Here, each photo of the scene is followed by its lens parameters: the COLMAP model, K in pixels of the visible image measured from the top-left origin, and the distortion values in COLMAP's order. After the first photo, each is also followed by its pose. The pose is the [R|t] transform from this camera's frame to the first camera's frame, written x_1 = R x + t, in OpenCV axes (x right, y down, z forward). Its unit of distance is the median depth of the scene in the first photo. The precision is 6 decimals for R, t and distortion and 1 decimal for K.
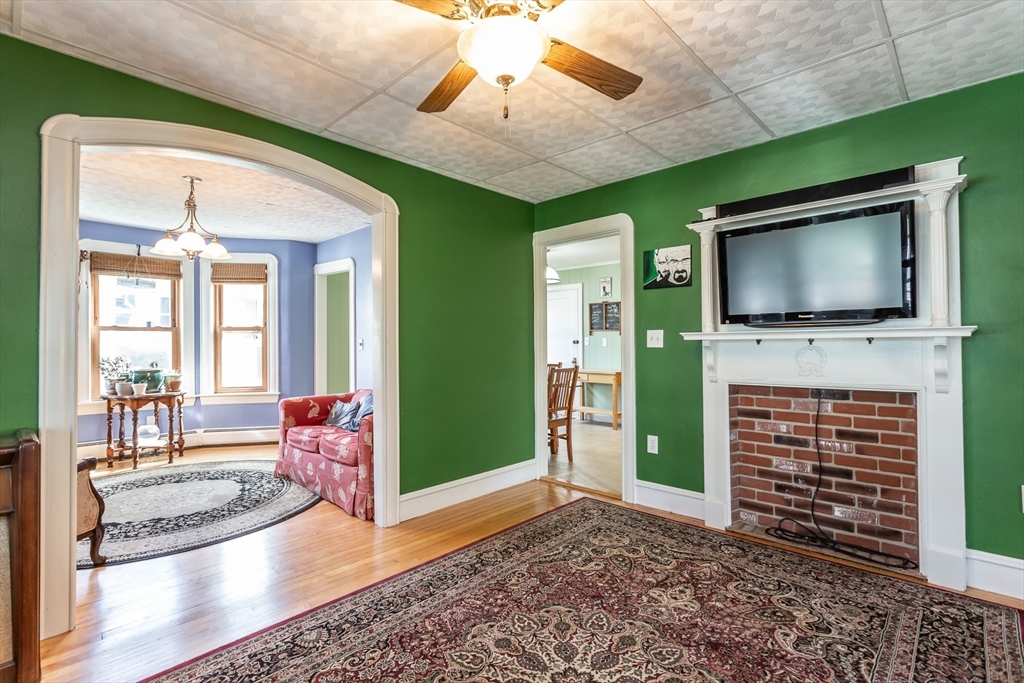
lens RADIAL K [[487.9, 0, 512.0], [0, 487.9, 341.5], [0, 0, 1]] dist [0.000870, 0.000541]
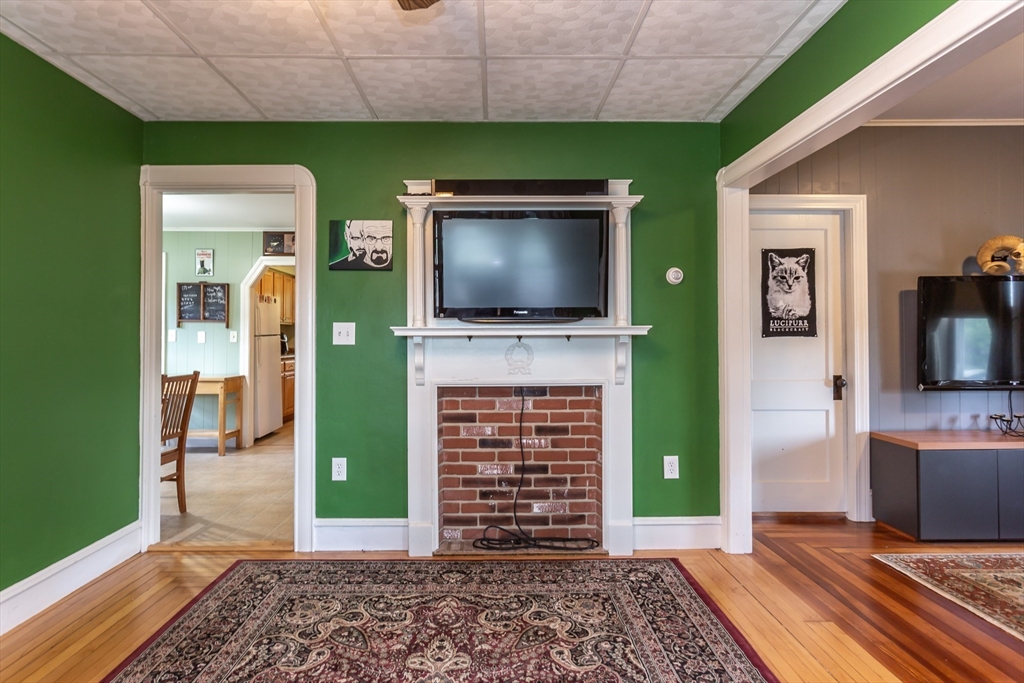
lens RADIAL K [[564.7, 0, 506.9], [0, 564.7, 332.9], [0, 0, 1]] dist [-0.000714, 0.001254]
pose [[0.715722, 0.011995, 0.698282, -0.188290], [-0.006895, 0.999925, -0.010110, 0.000469], [-0.698351, 0.002421, 0.715752, 0.206144]]
